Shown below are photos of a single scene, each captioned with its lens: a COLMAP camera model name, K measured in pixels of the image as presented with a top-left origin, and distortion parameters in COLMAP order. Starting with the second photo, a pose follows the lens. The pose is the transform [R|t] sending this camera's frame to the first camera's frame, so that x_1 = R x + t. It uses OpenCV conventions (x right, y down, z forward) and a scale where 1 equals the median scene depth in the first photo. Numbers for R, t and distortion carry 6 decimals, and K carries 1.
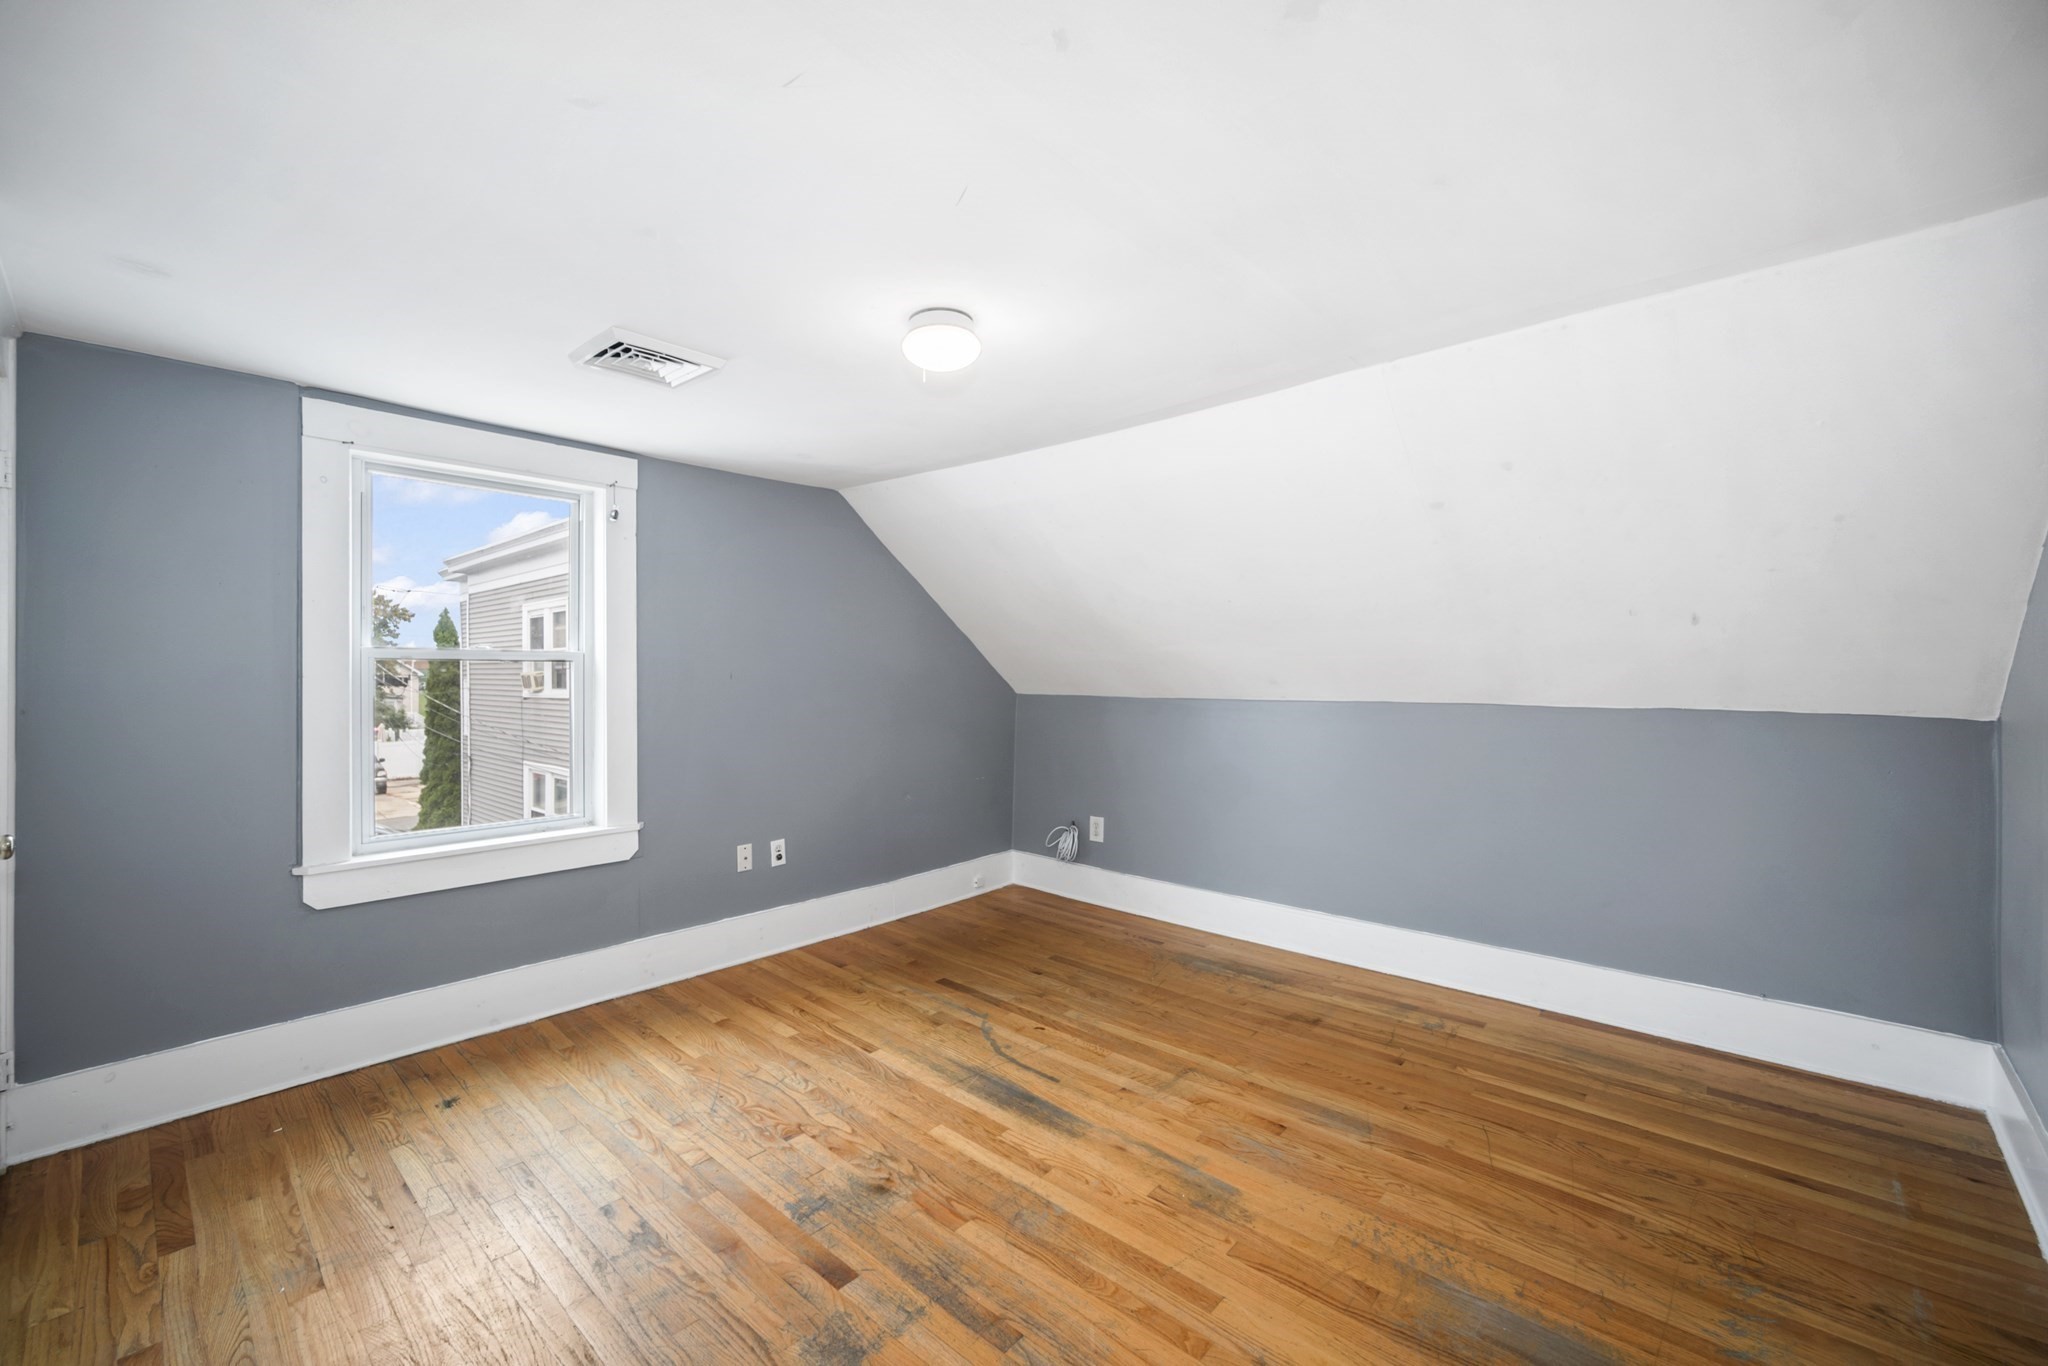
lens RADIAL K [[828.2, 0, 992.6], [0, 828.2, 681.4], [0, 0, 1]] dist [0.001658, 0.000232]
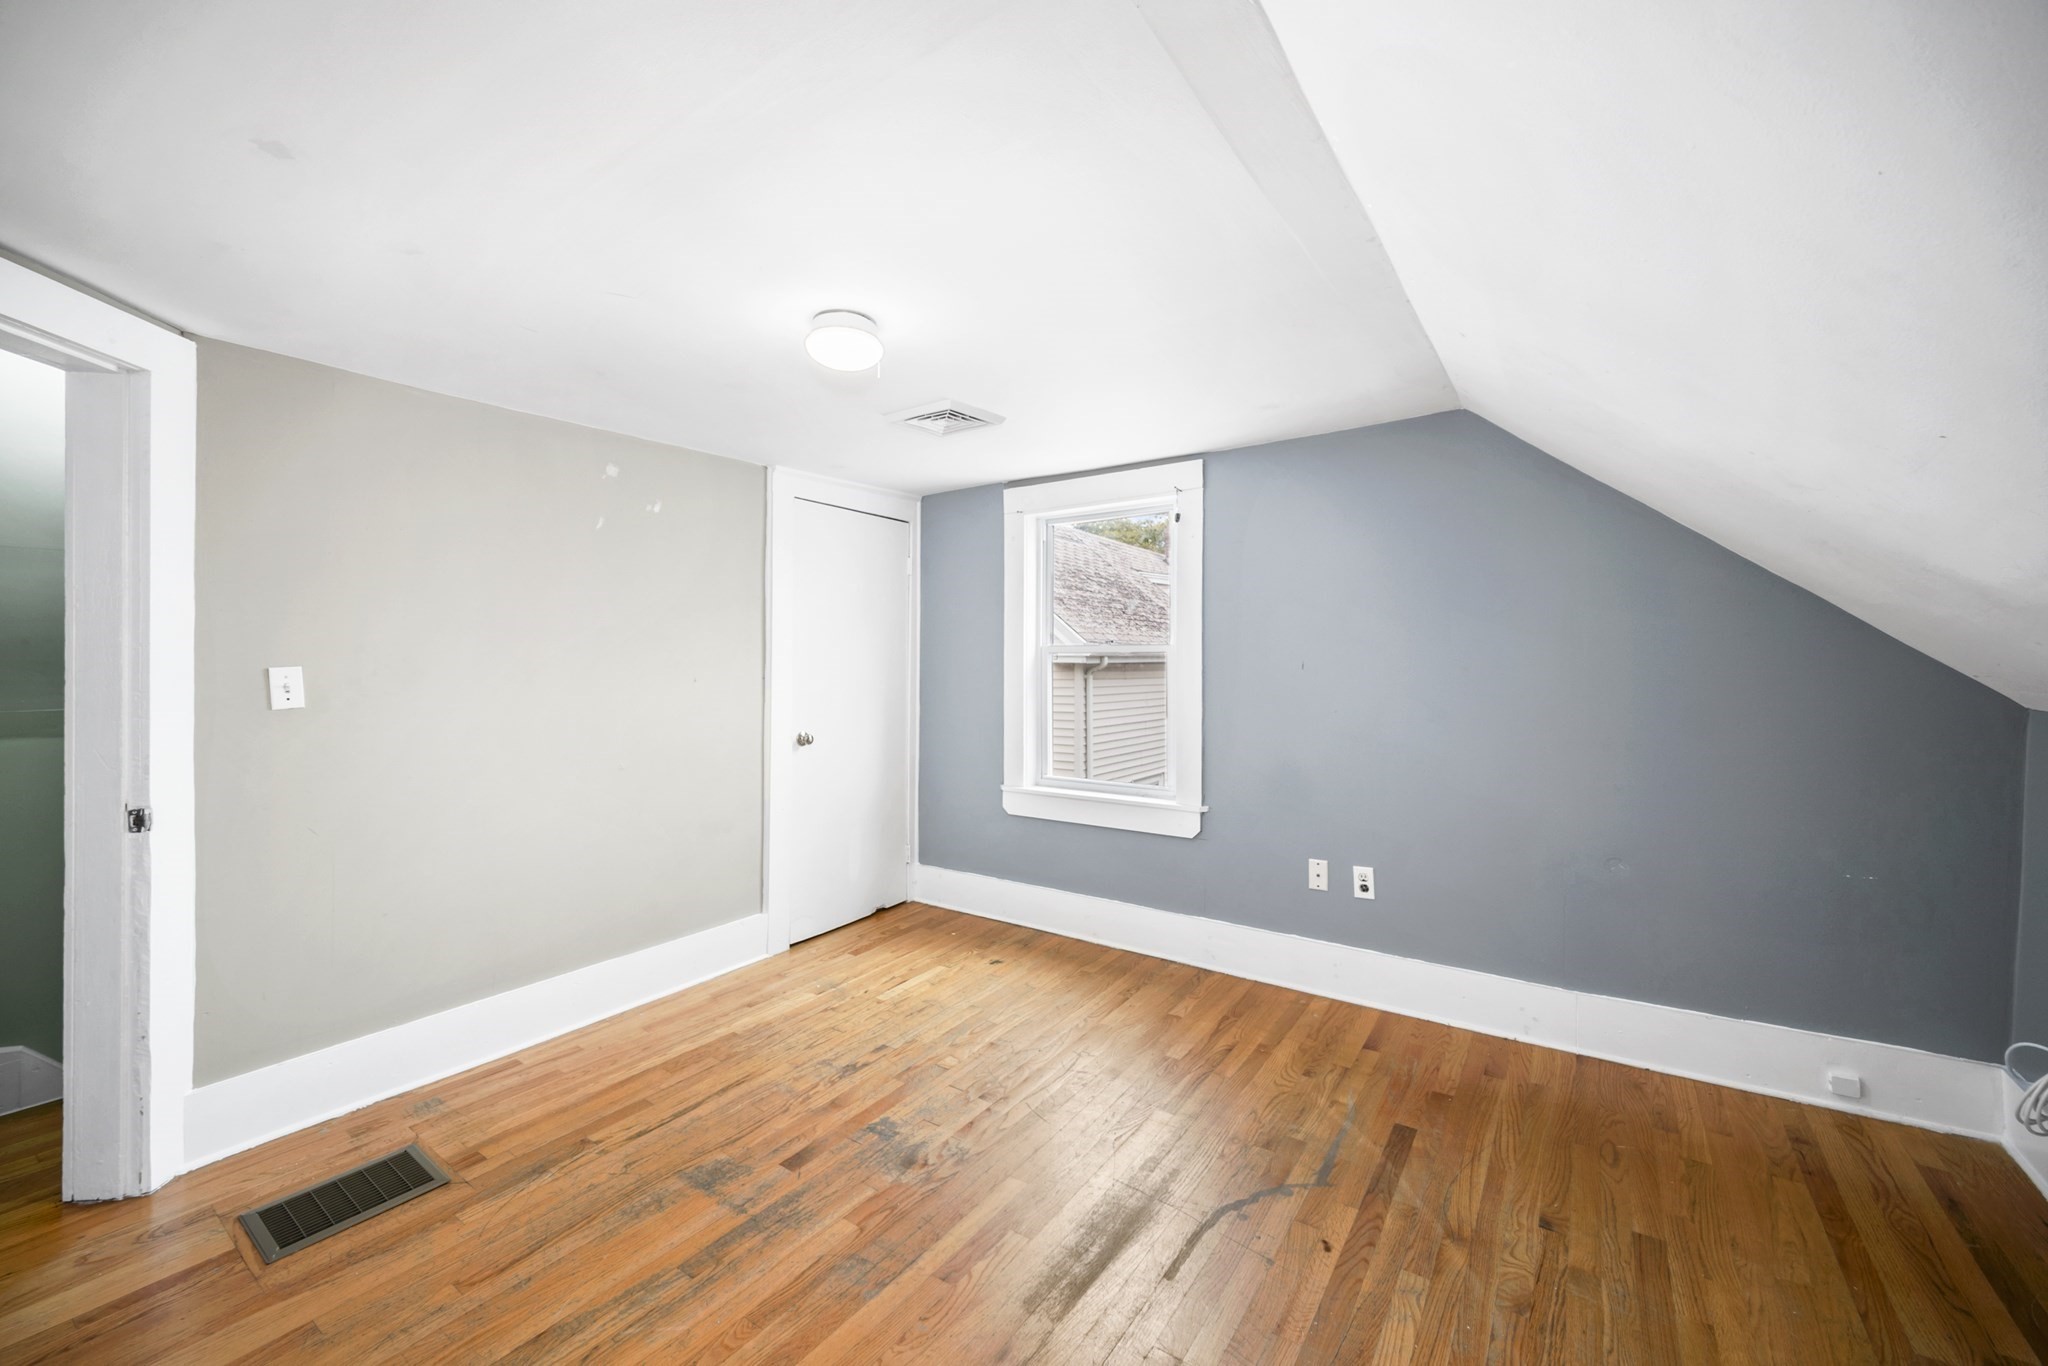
lens RADIAL K [[840.5, 0, 1034.6], [0, 840.5, 660.0], [0, 0, 1]] dist [0.001047, 0.000064]
pose [[0.132313, -0.001236, -0.991207, 0.641744], [-0.007761, 0.999967, -0.002283, -0.009950], [0.991178, 0.007995, 0.132299, 0.699224]]
